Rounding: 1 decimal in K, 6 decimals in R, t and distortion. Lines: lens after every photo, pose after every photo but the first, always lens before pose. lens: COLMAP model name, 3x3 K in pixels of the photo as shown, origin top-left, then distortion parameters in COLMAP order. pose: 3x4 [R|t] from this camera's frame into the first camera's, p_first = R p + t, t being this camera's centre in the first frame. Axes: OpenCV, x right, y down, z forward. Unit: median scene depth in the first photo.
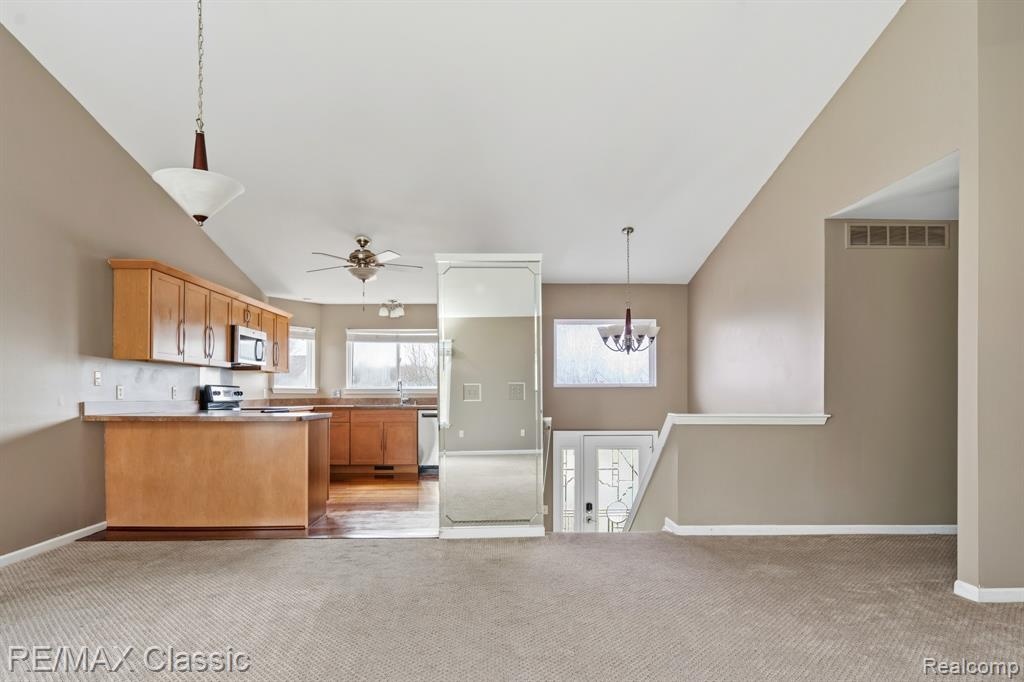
lens RADIAL K [[570.2, 0, 508.4], [0, 570.2, 391.4], [0, 0, 1]] dist [-0.001242, 0.000076]
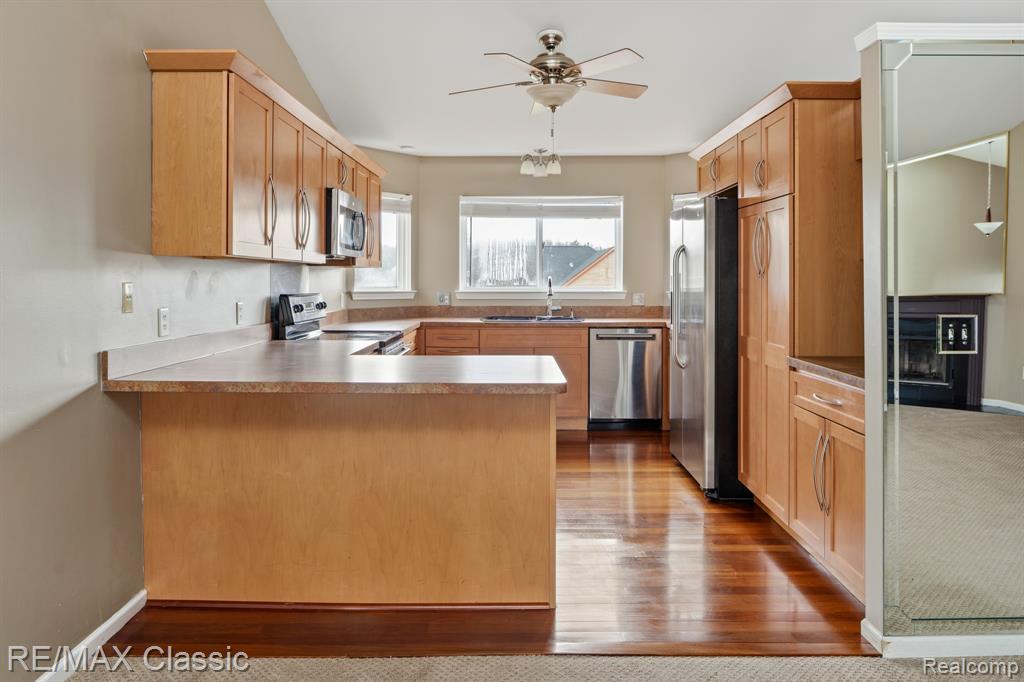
lens RADIAL K [[703.3, 0, 507.9], [0, 703.3, 287.9], [0, 0, 1]] dist [-0.004092, -0.002184]
pose [[0.999500, 0.002784, -0.031507, -0.277282], [-0.002221, 0.999837, 0.017900, -0.030206], [0.031552, -0.017821, 0.999343, 0.304614]]
